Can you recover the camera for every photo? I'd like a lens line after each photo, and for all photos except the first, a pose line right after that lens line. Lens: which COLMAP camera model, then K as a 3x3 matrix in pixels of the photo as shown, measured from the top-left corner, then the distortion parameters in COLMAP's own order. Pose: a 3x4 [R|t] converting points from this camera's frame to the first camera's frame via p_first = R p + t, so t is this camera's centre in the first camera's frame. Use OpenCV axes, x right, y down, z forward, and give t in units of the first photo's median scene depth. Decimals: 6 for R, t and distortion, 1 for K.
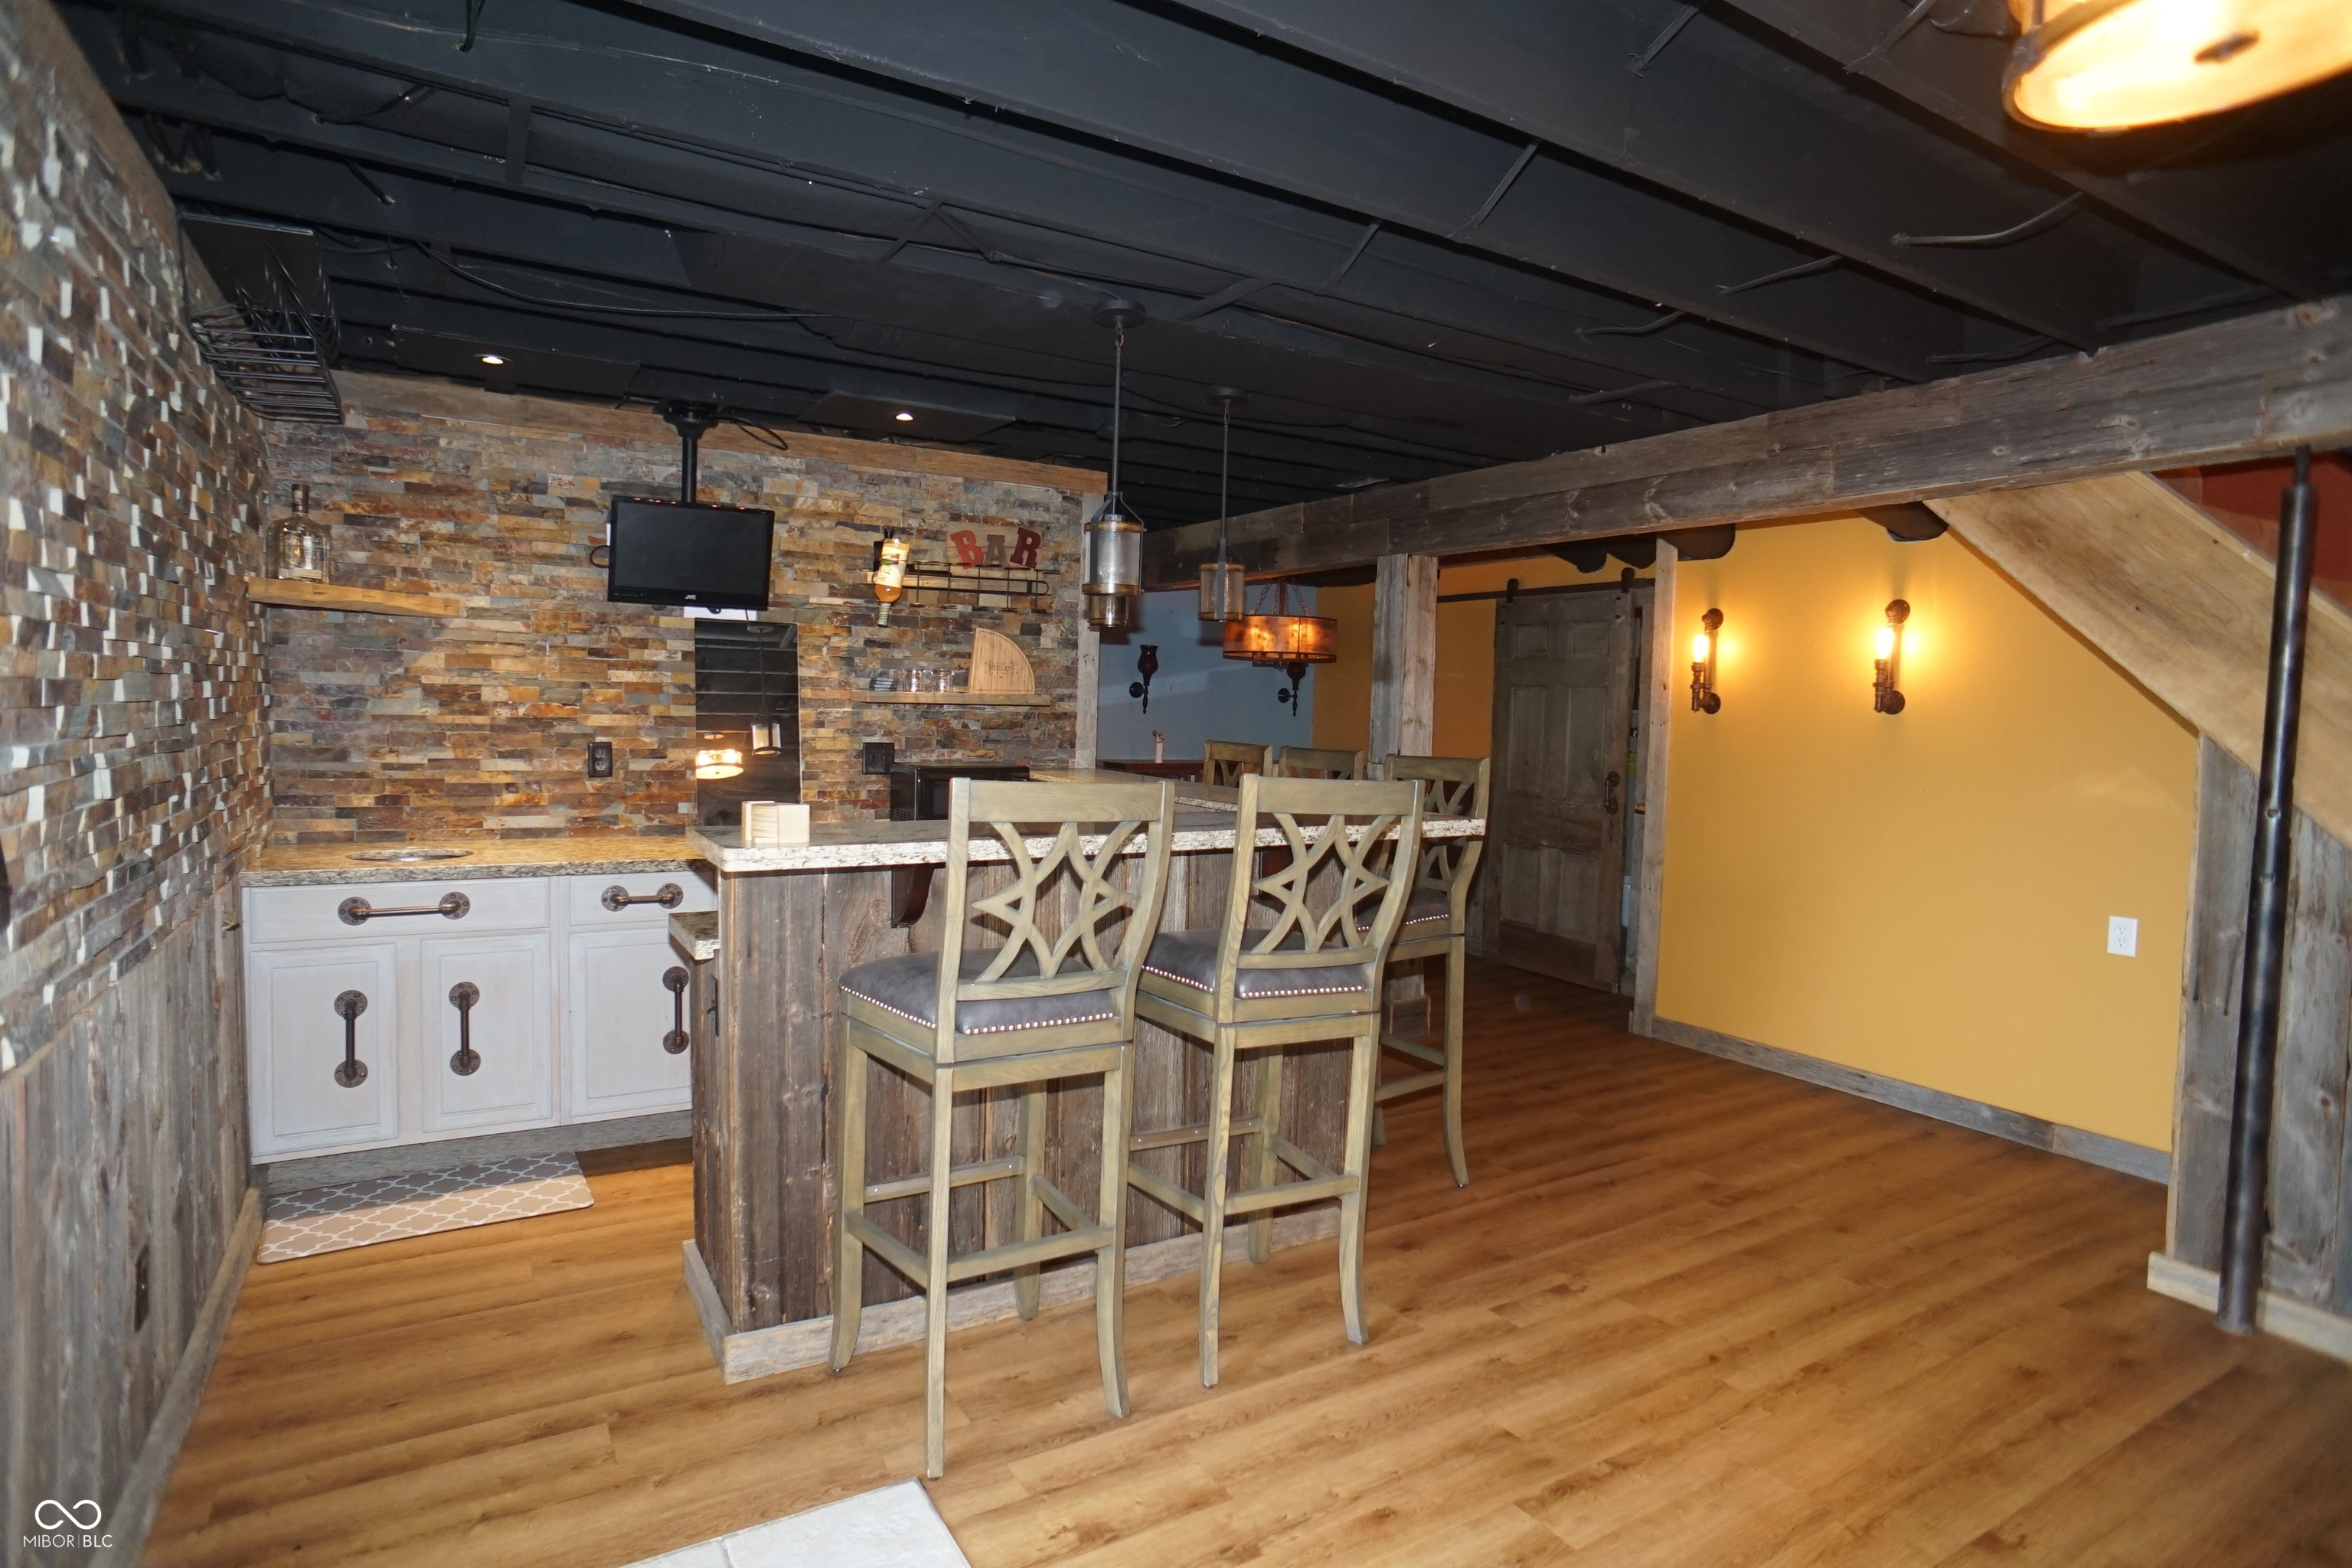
lens RADIAL K [[1240.4, 0, 1170.7], [0, 1240.4, 777.3], [0, 0, 1]] dist [-0.082489, 0.055236]
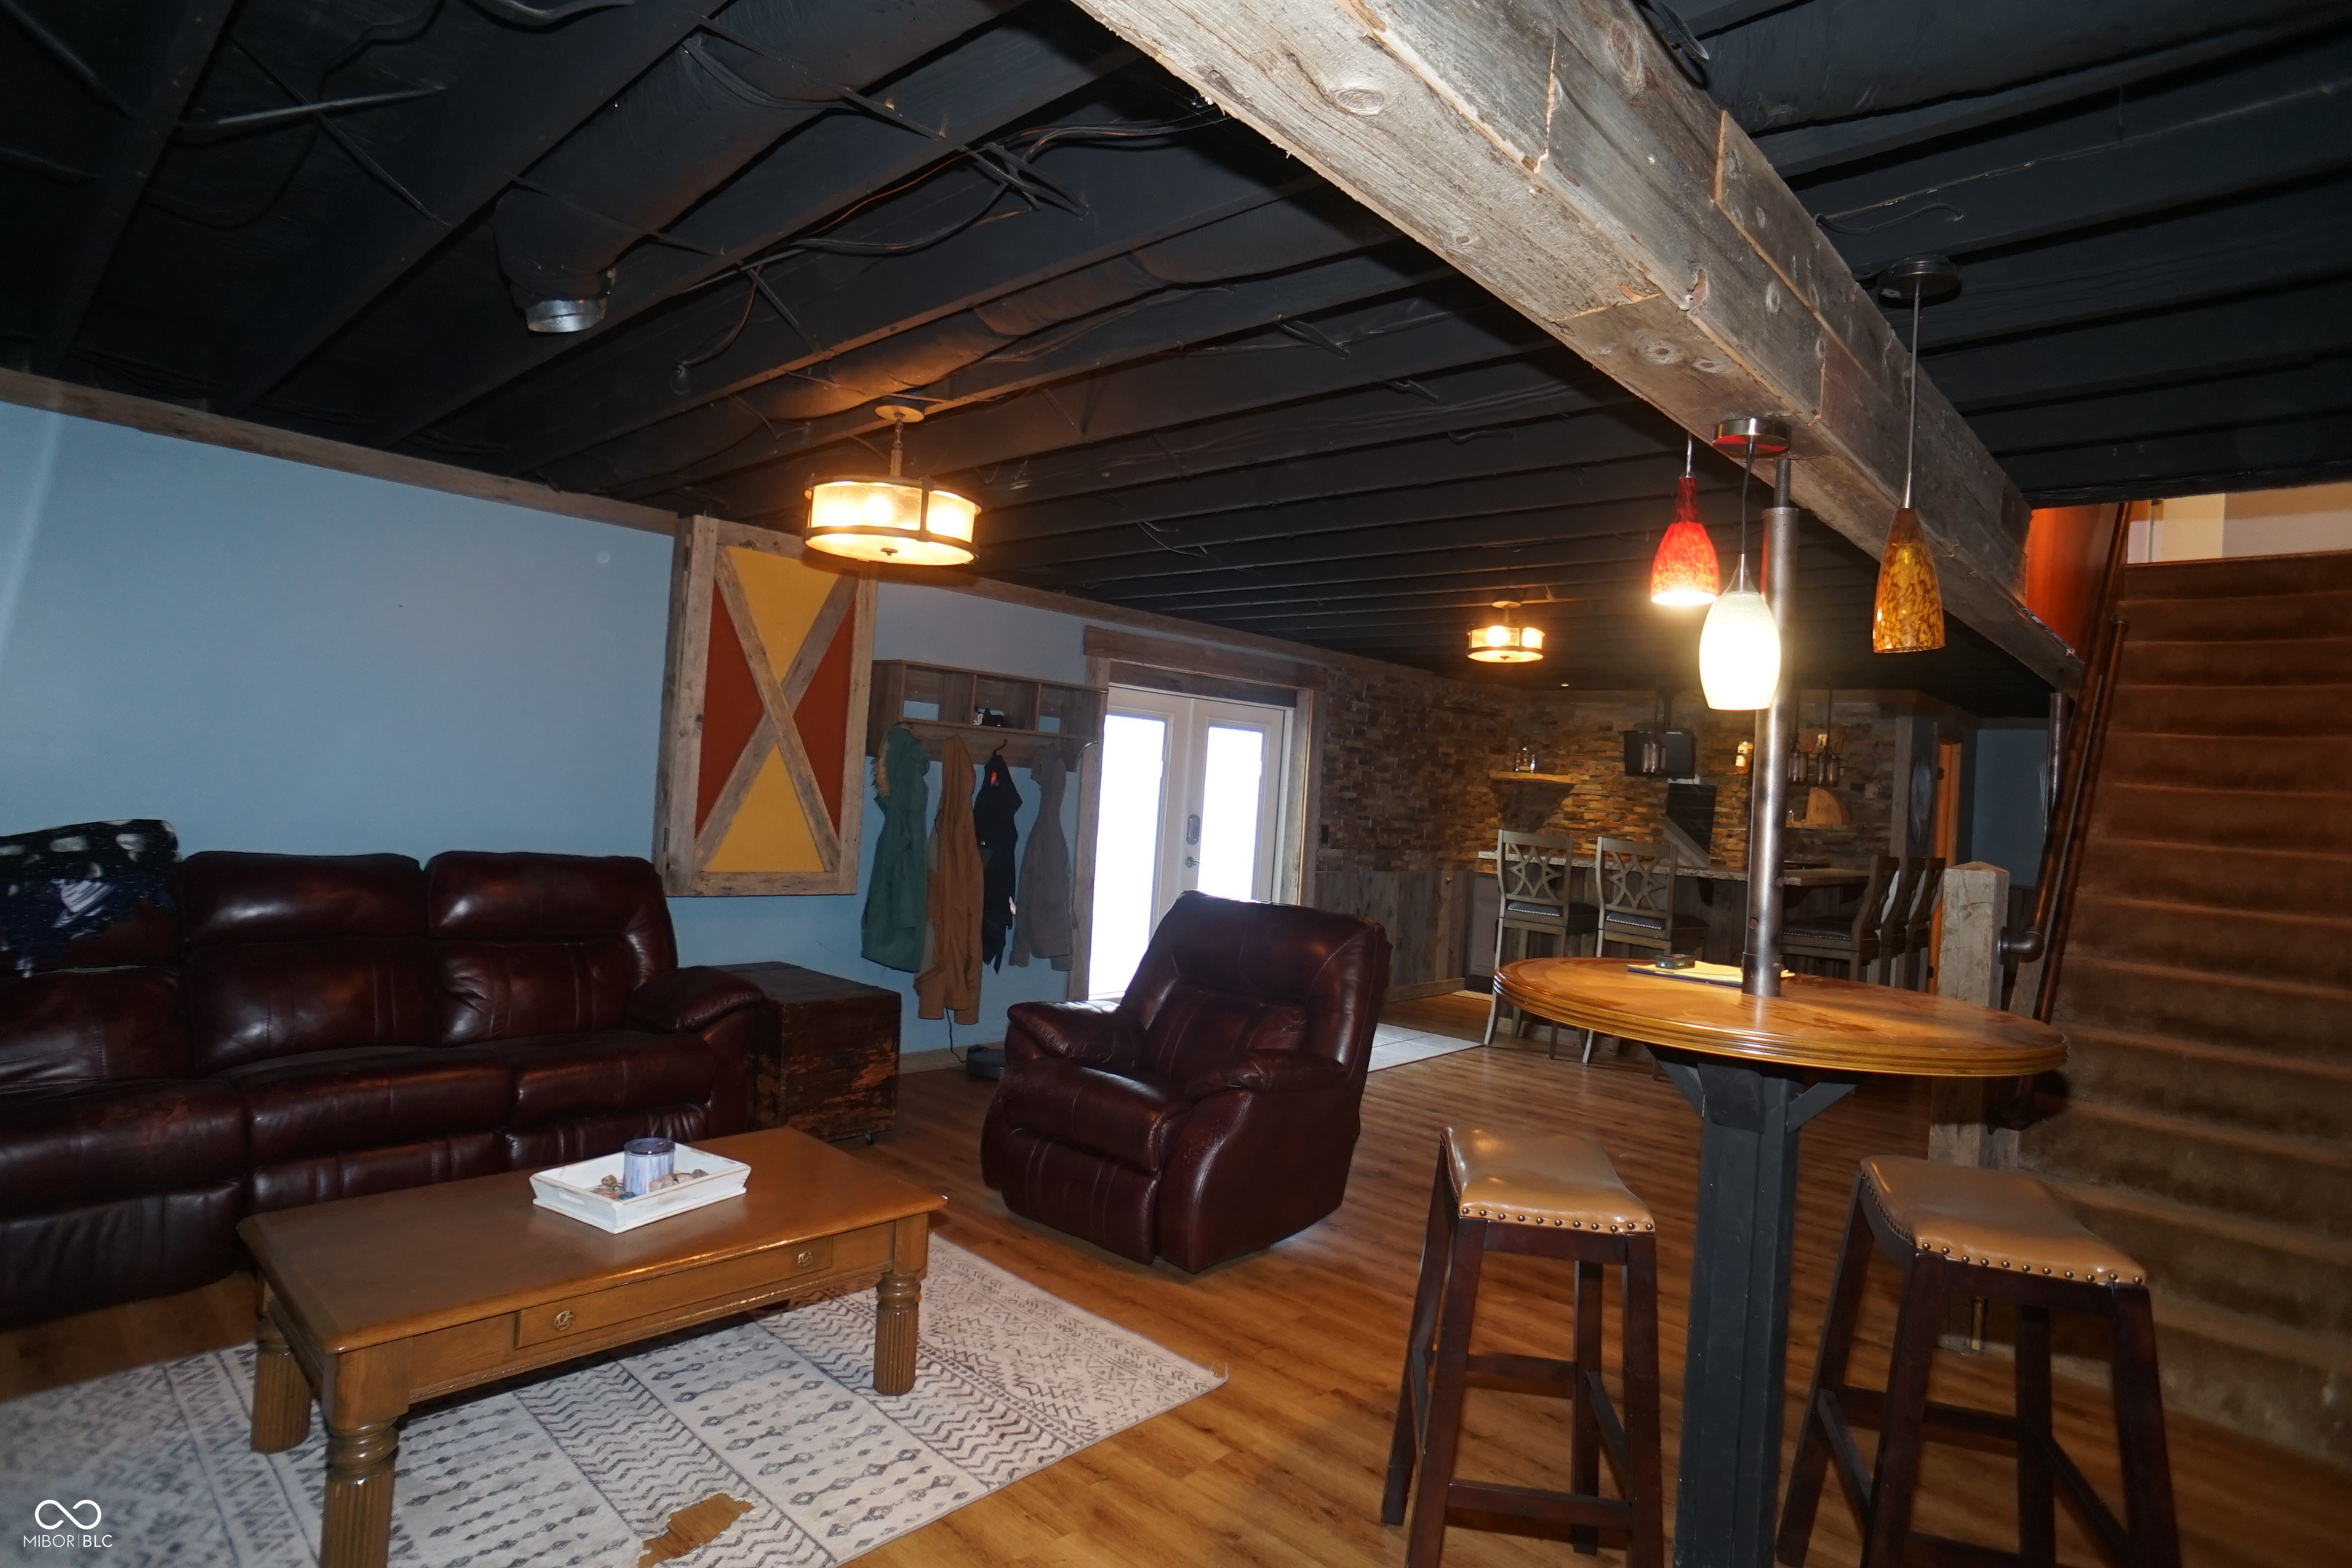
lens RADIAL K [[1240.4, 0, 1170.7], [0, 1240.4, 777.3], [0, 0, 1]] dist [-0.082489, 0.055236]
pose [[0.278962, -0.020602, -0.960081, 1.495422], [-0.110184, 0.992480, -0.053313, 0.072729], [0.953960, 0.120658, 0.274594, -0.435626]]
